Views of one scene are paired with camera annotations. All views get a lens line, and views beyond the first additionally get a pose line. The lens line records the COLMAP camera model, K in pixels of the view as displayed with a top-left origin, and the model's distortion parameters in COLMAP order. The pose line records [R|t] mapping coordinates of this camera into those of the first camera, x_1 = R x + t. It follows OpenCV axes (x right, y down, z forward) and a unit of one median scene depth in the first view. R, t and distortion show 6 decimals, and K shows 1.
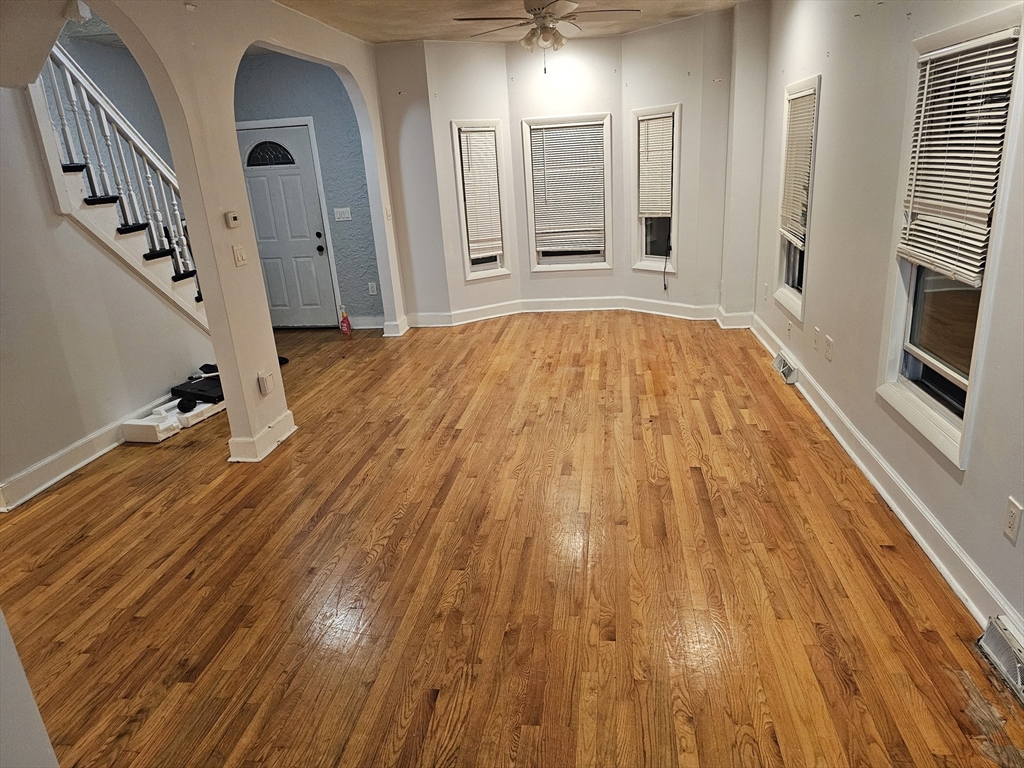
lens RADIAL K [[690.0, 0, 518.3], [0, 690.0, 389.4], [0, 0, 1]] dist [0.061849, -0.055562]
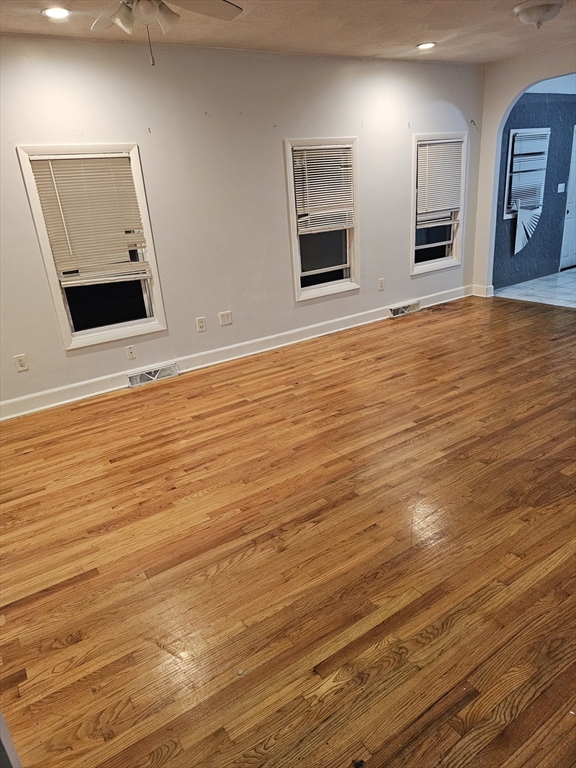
lens RADIAL K [[517.5, 0, 287.8], [0, 517.5, 385.9], [0, 0, 1]] dist [0.061849, -0.055562]
pose [[-0.651464, -0.154615, 0.742758, -0.630501], [0.353322, 0.804538, 0.477370, -0.505234], [-0.671386, 0.573422, -0.469498, 1.721358]]
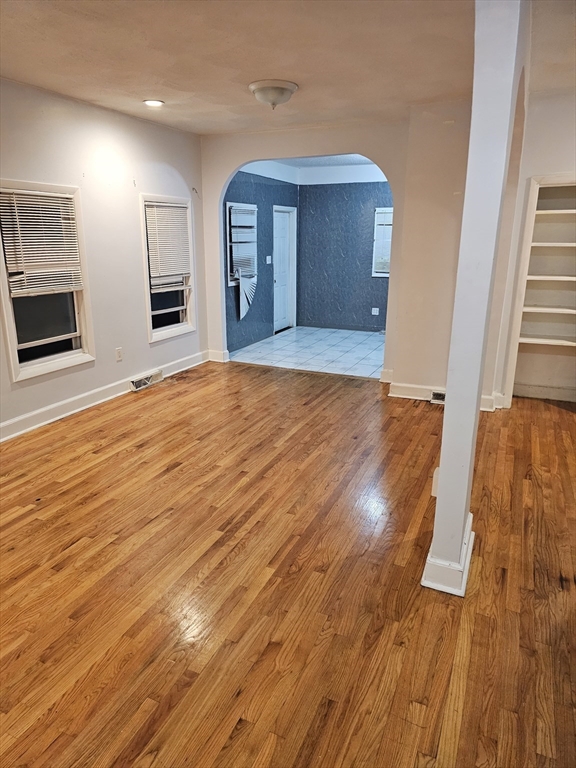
lens RADIAL K [[517.5, 0, 290.9], [0, 517.5, 381.6], [0, 0, 1]] dist [0.061849, -0.055562]
pose [[-0.959544, -0.012086, 0.281301, -0.410899], [0.145519, 0.834011, 0.532212, -0.501918], [-0.241040, 0.551615, -0.798511, 1.634326]]
